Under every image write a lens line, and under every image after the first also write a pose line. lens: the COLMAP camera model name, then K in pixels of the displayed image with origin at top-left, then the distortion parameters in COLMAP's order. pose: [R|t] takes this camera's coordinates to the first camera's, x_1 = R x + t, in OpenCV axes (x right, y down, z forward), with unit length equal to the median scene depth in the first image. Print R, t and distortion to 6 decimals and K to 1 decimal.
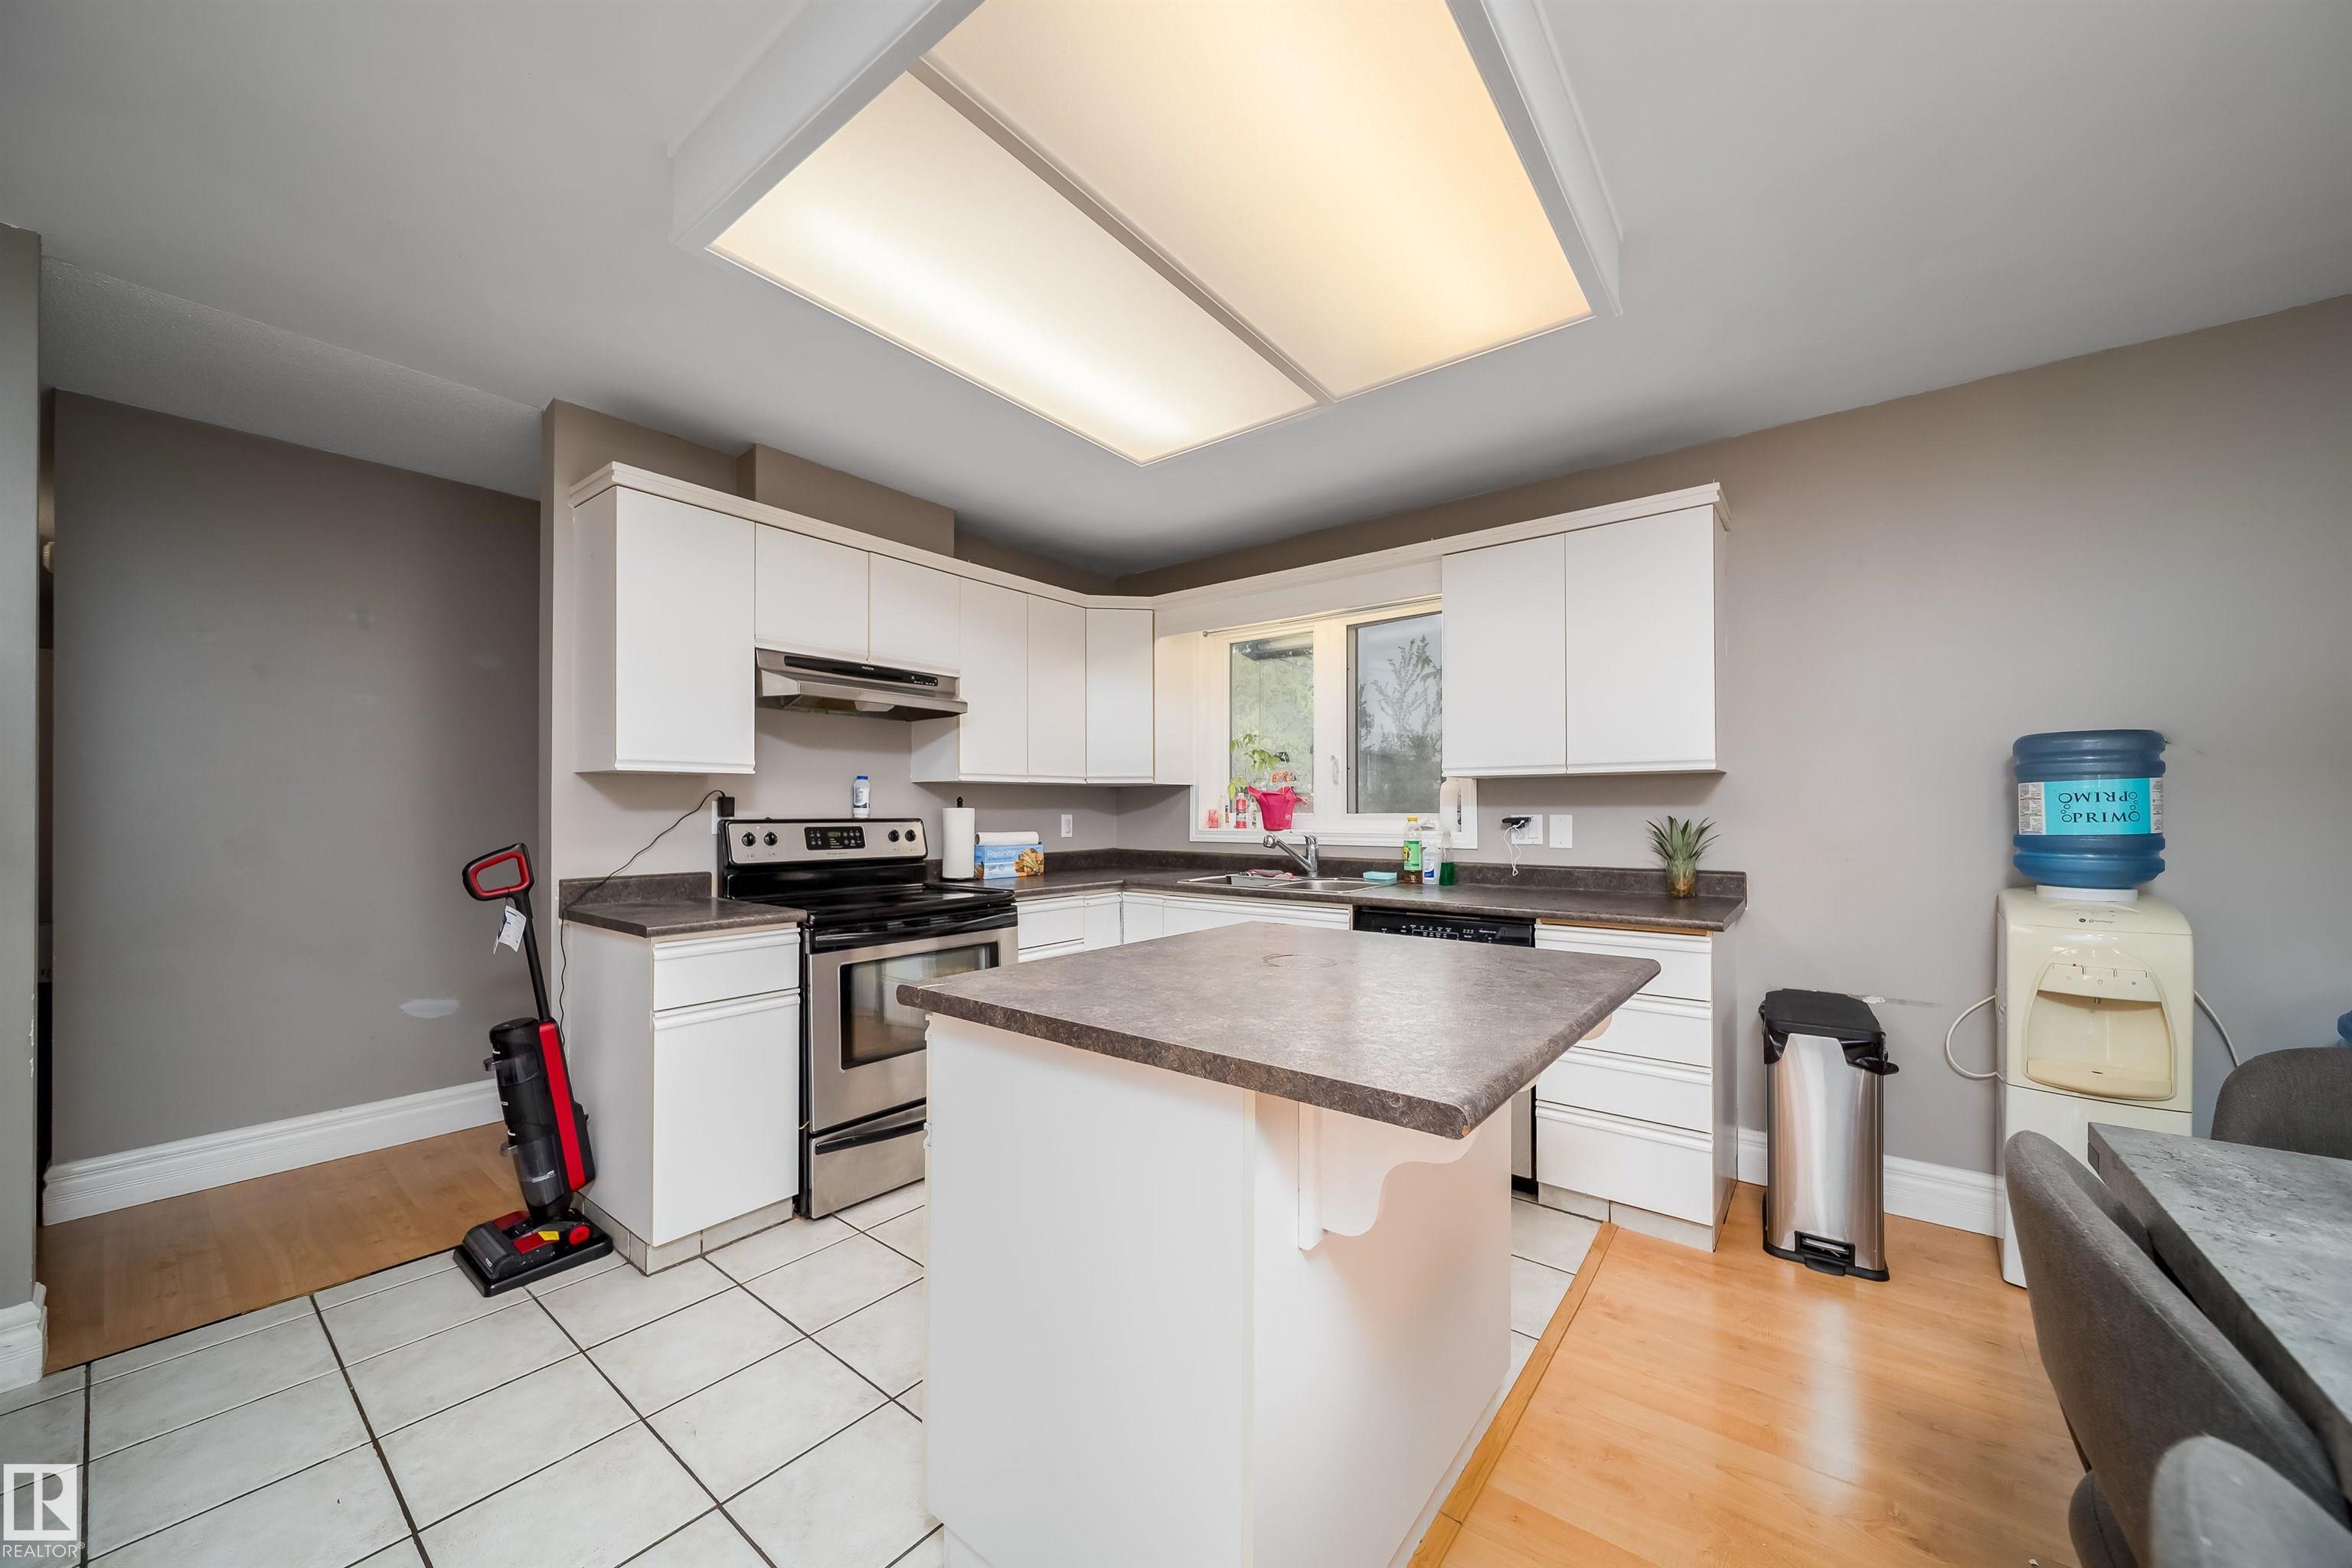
lens RADIAL K [[833.4, 0, 1189.9], [0, 833.4, 805.8], [0, 0, 1]] dist [0.000337, 0.000021]
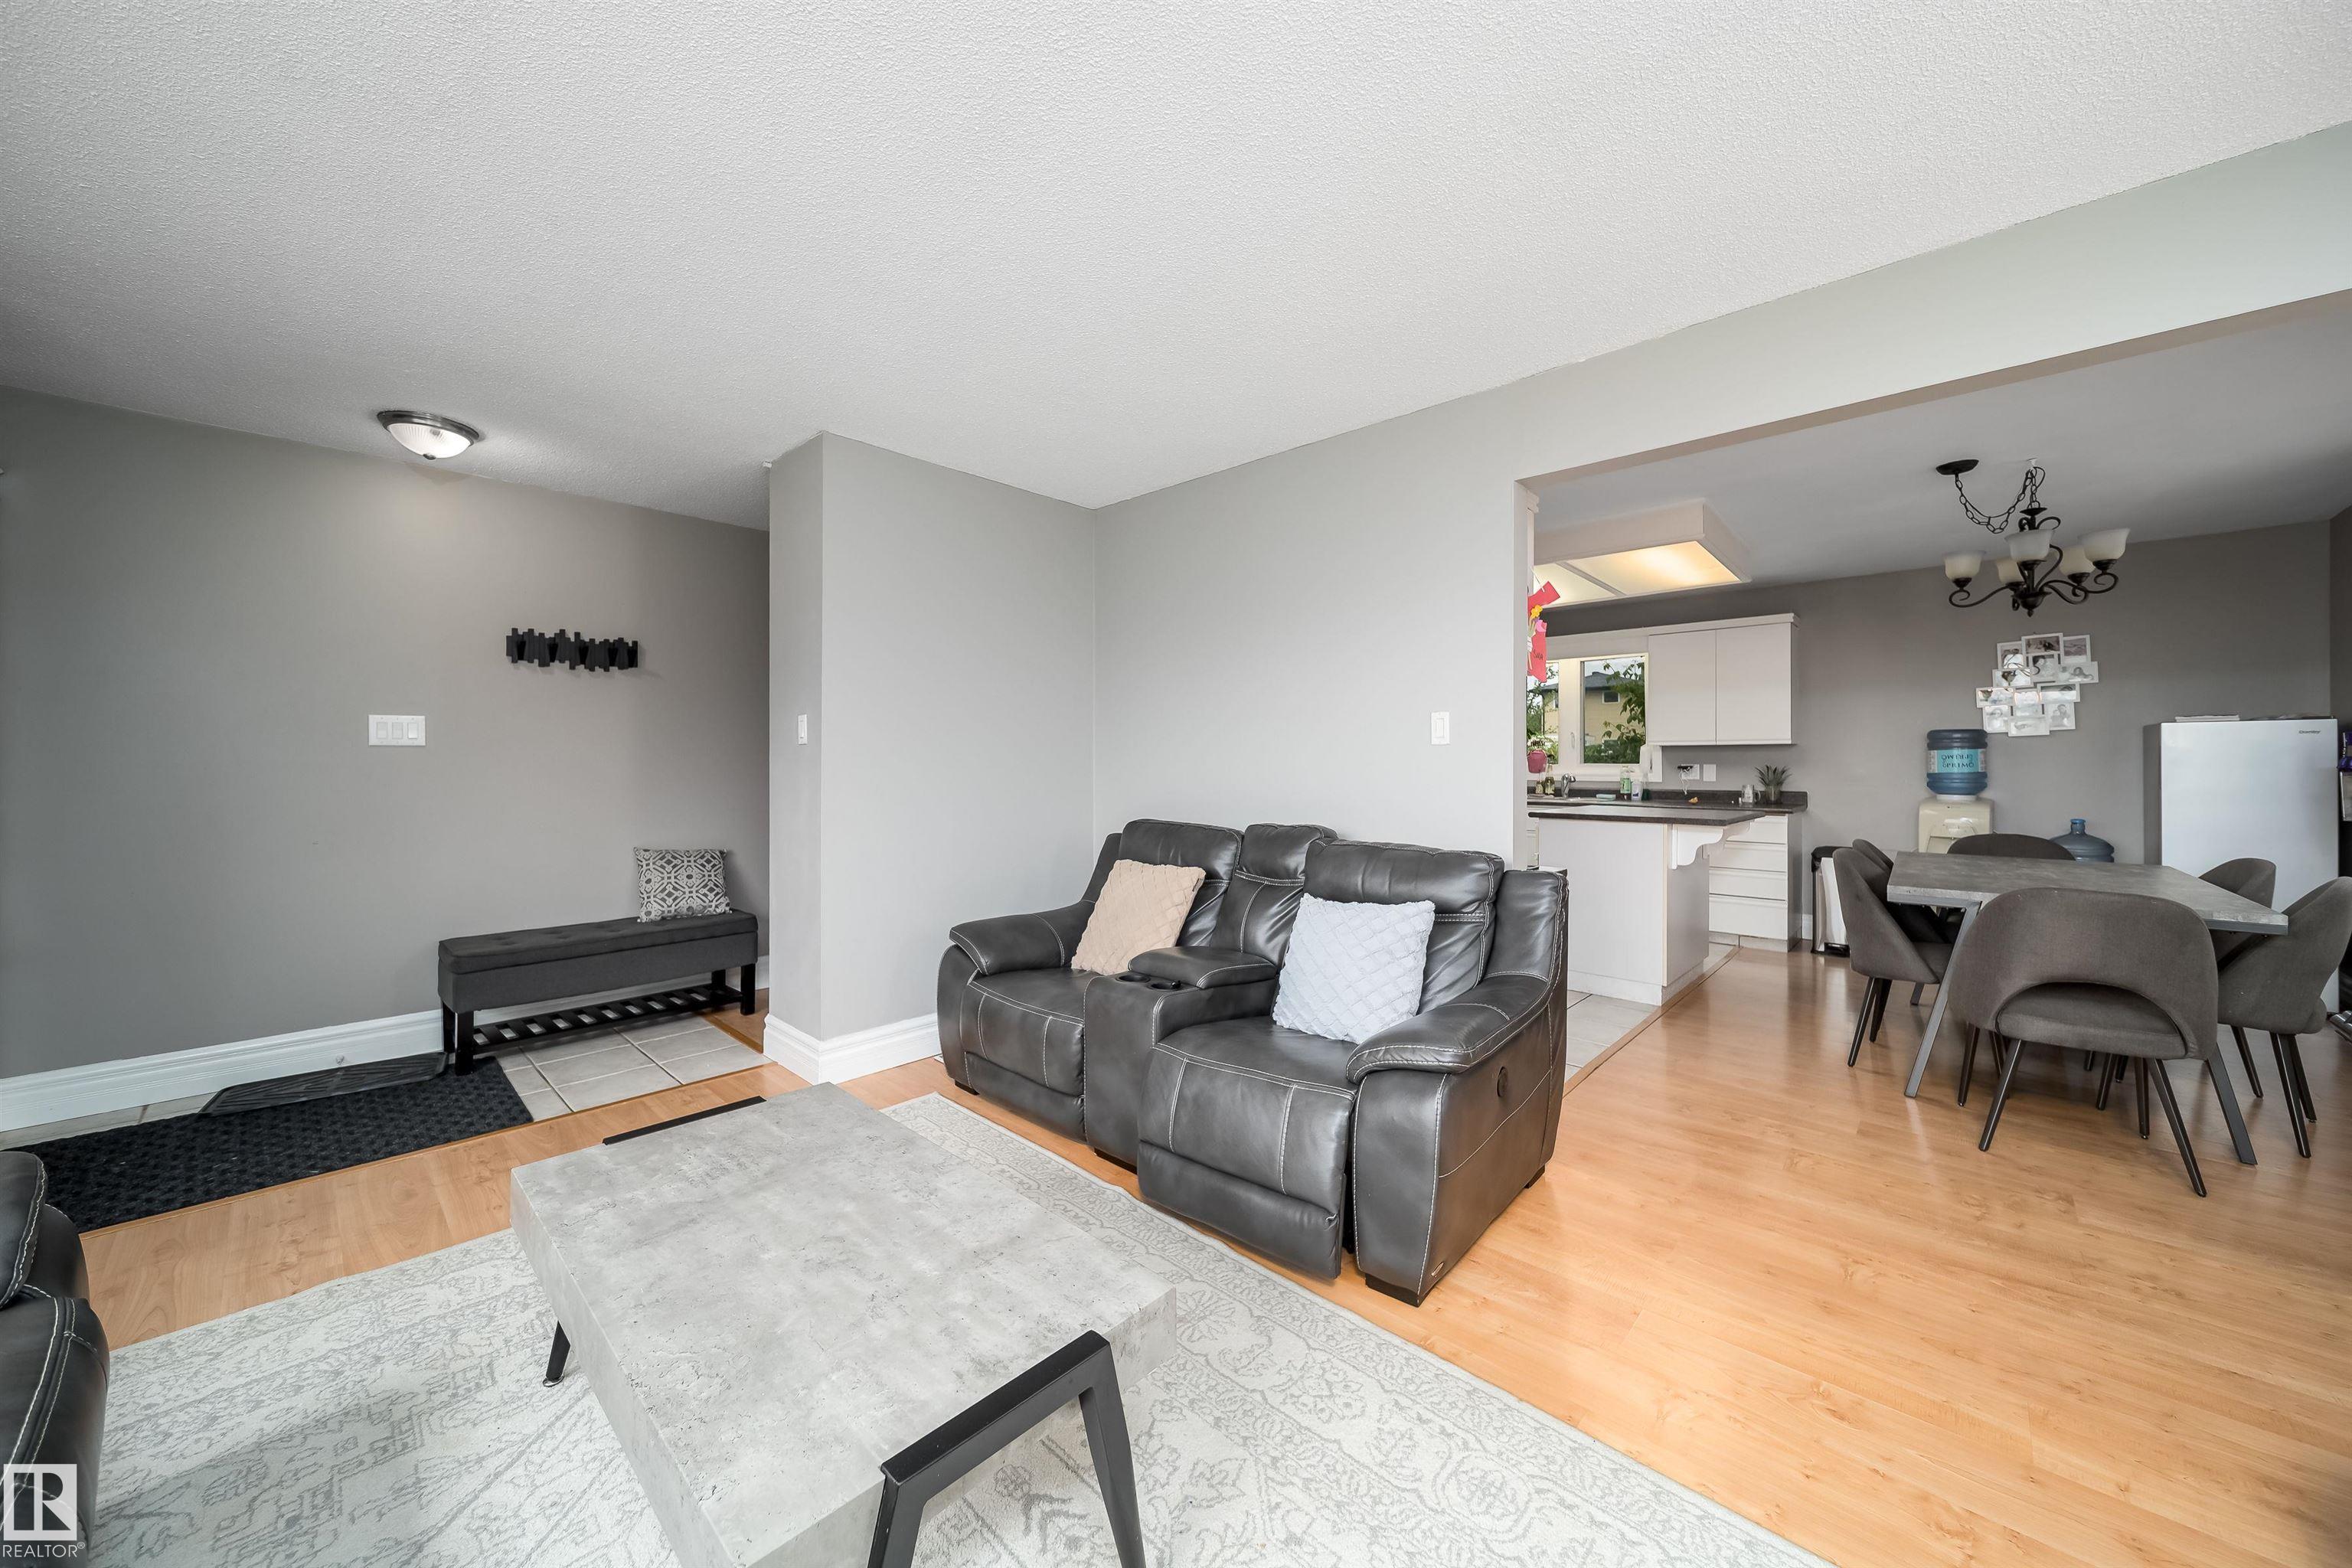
lens RADIAL K [[833.4, 0, 1163.3], [0, 833.4, 767.1], [0, 0, 1]] dist [0.000337, 0.000021]
pose [[0.995894, -0.002899, -0.090478, -0.800574], [0.004193, 0.999891, 0.014124, -0.020388], [0.090427, -0.014445, 0.995798, -1.311209]]
